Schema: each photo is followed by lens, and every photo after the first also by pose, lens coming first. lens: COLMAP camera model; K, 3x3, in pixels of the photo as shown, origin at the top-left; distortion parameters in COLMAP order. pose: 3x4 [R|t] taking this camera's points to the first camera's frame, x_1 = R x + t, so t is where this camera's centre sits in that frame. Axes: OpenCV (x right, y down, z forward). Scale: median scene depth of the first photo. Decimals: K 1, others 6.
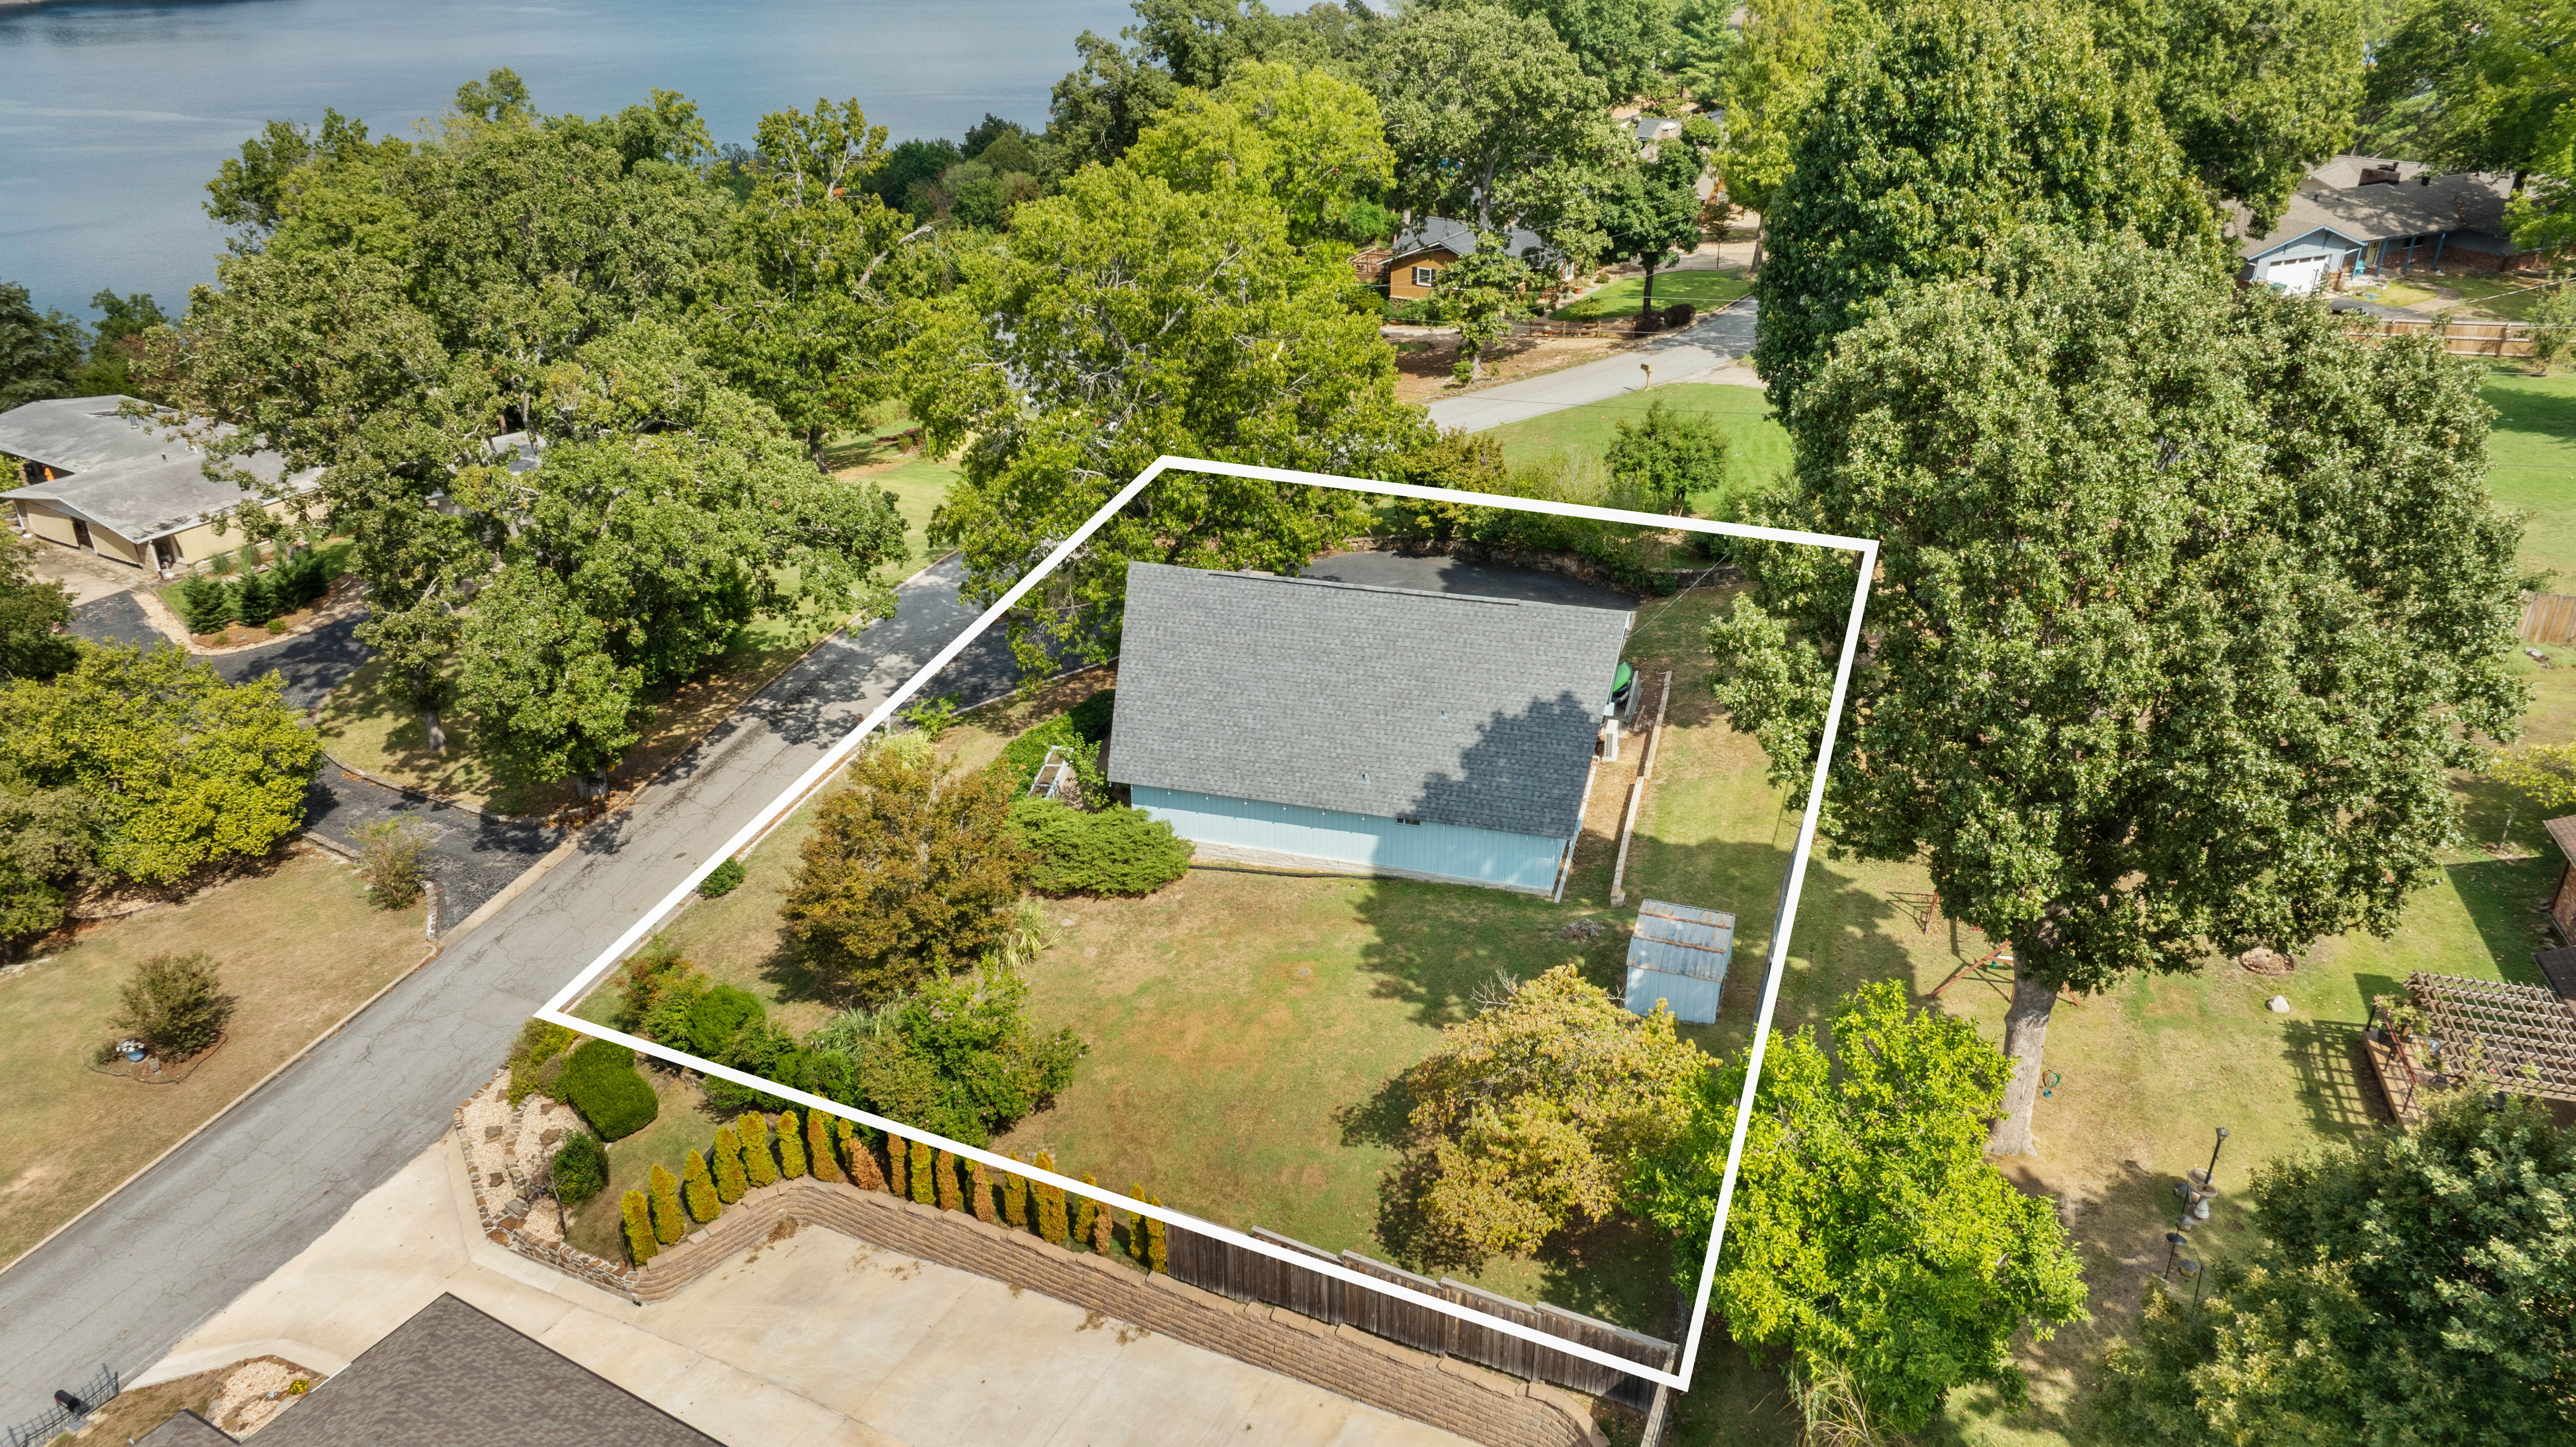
lens RADIAL K [[1804.5, 0, 1288.0], [0, 1804.5, 723.5], [0, 0, 1]] dist [-0.043007, 0.048183]
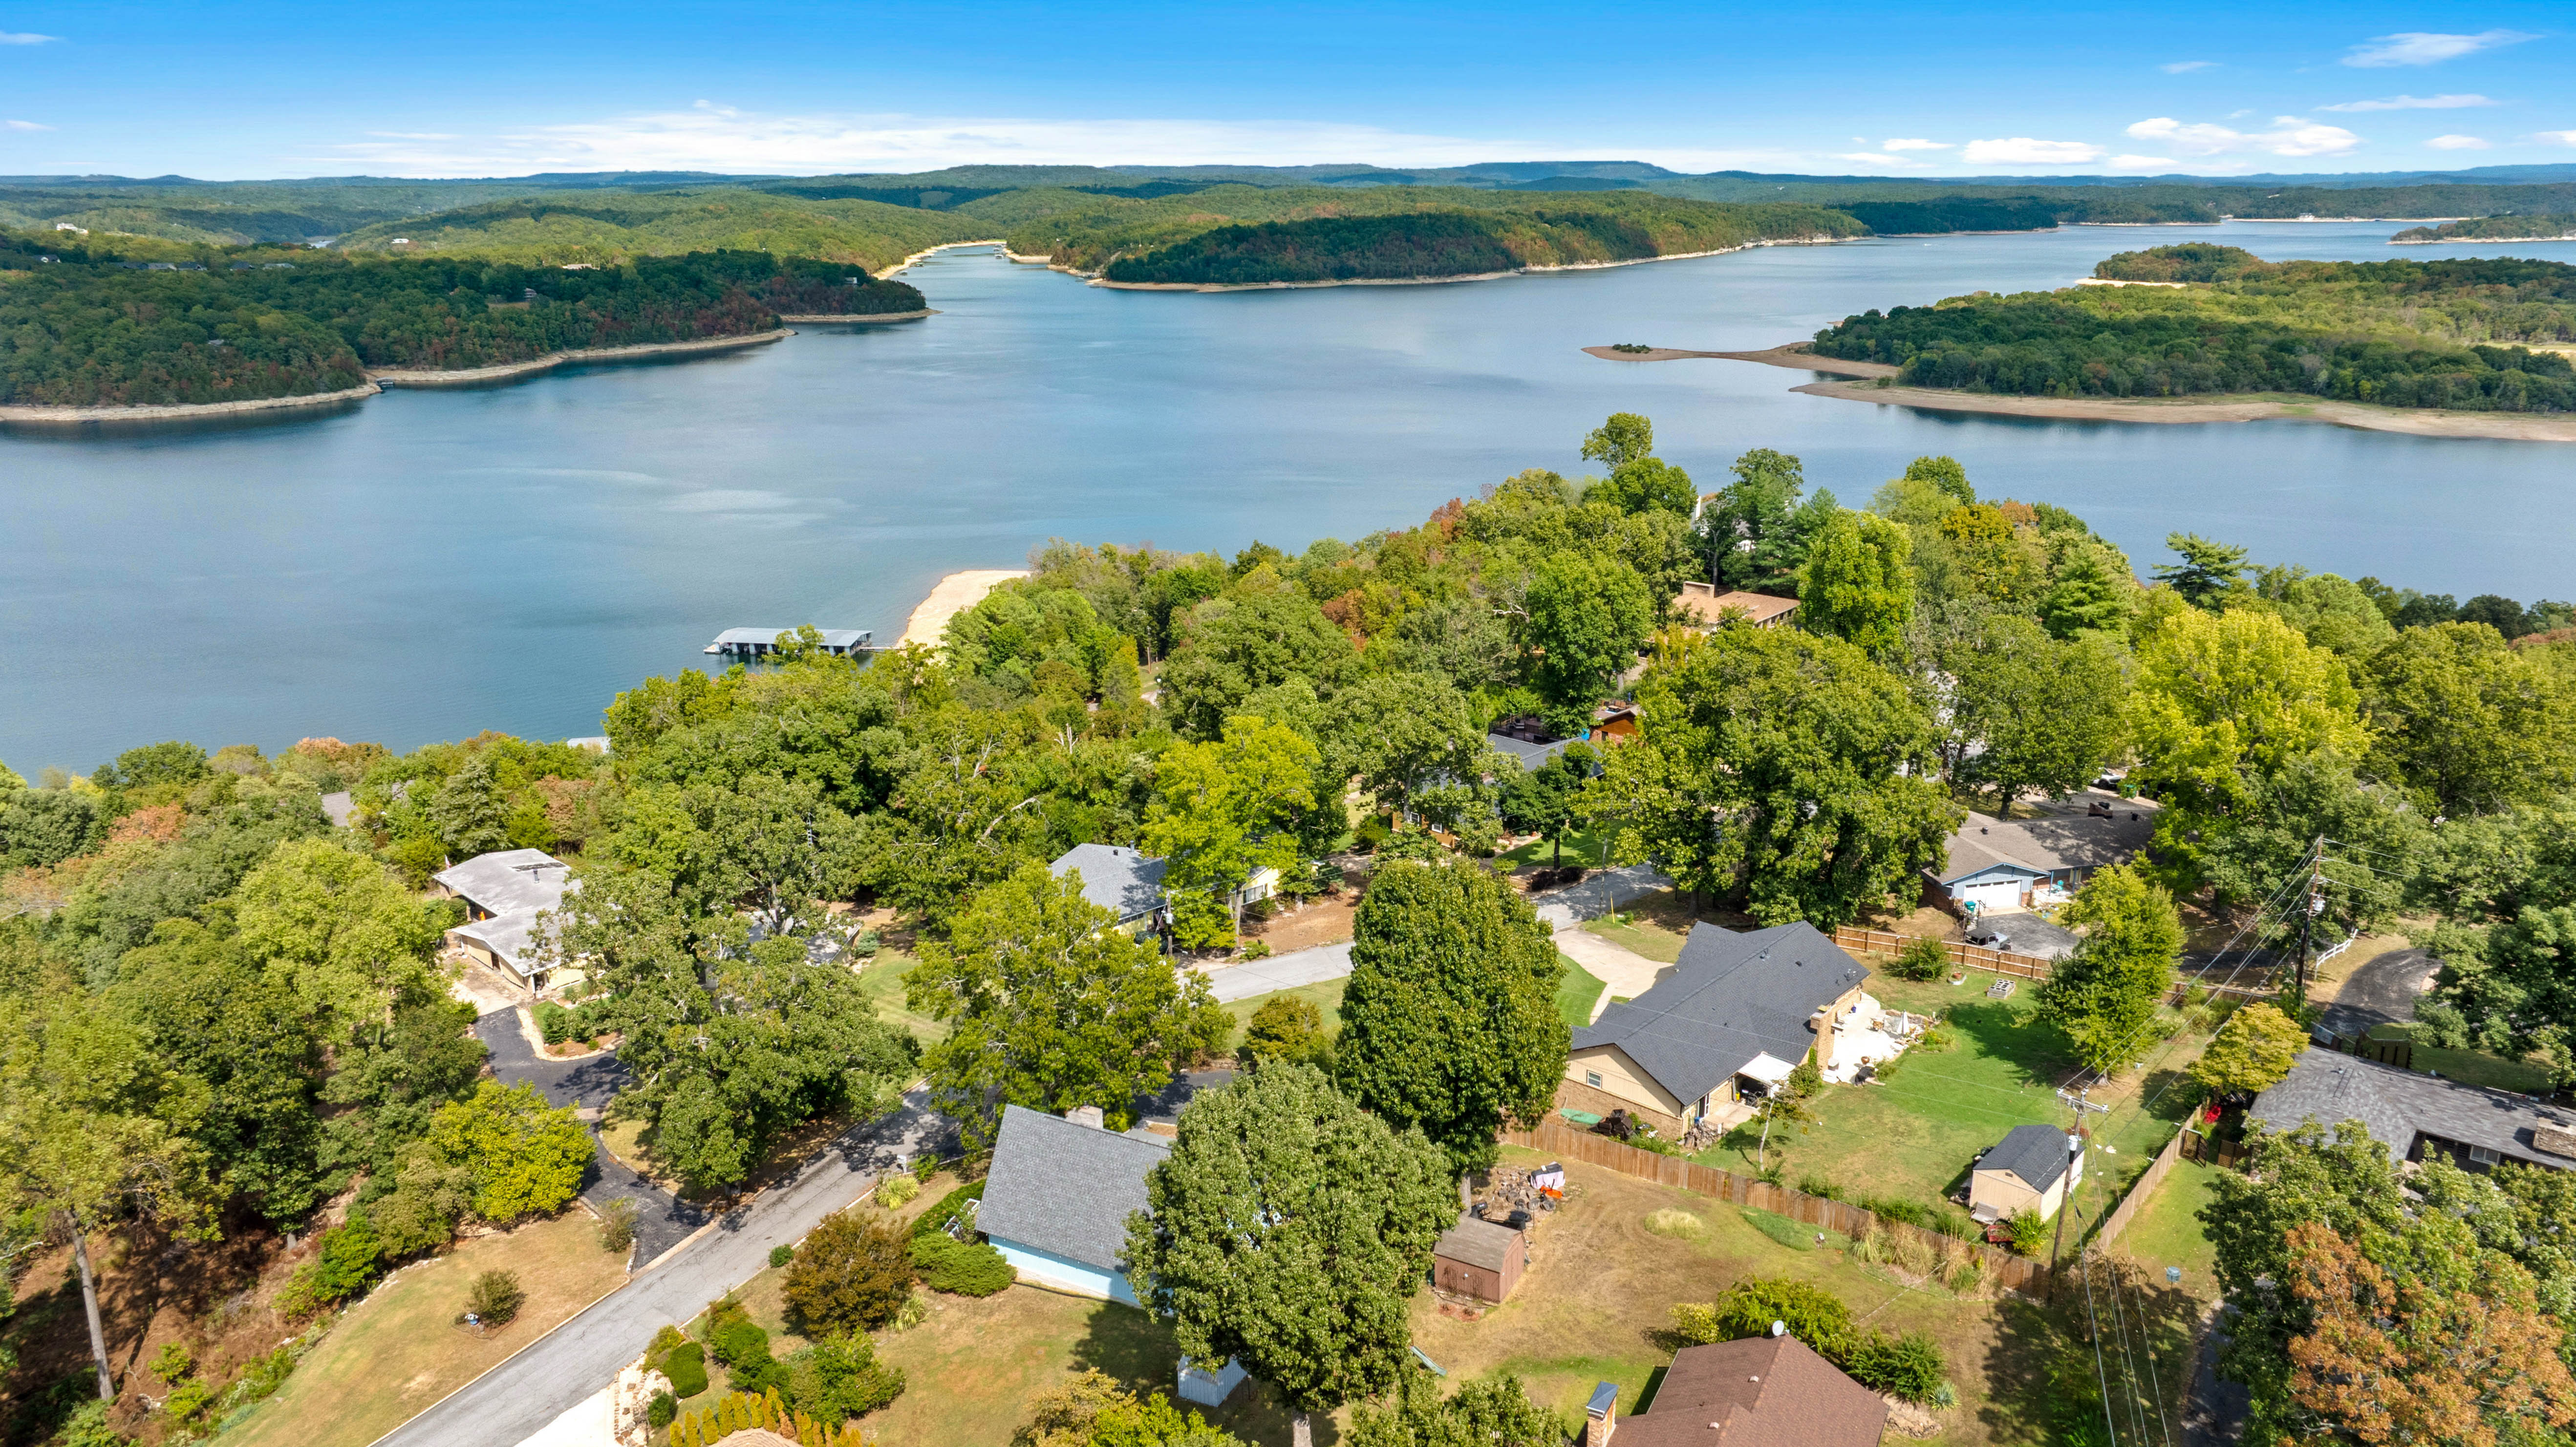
lens RADIAL K [[1826.8, 0, 1288.0], [0, 1826.8, 723.5], [0, 0, 1]] dist [-0.026618, -0.001555]
pose [[0.980956, 0.053289, -0.186776, 0.463967], [-0.084133, 0.983309, -0.161321, -0.176236], [0.175062, 0.173963, 0.969067, -0.721762]]
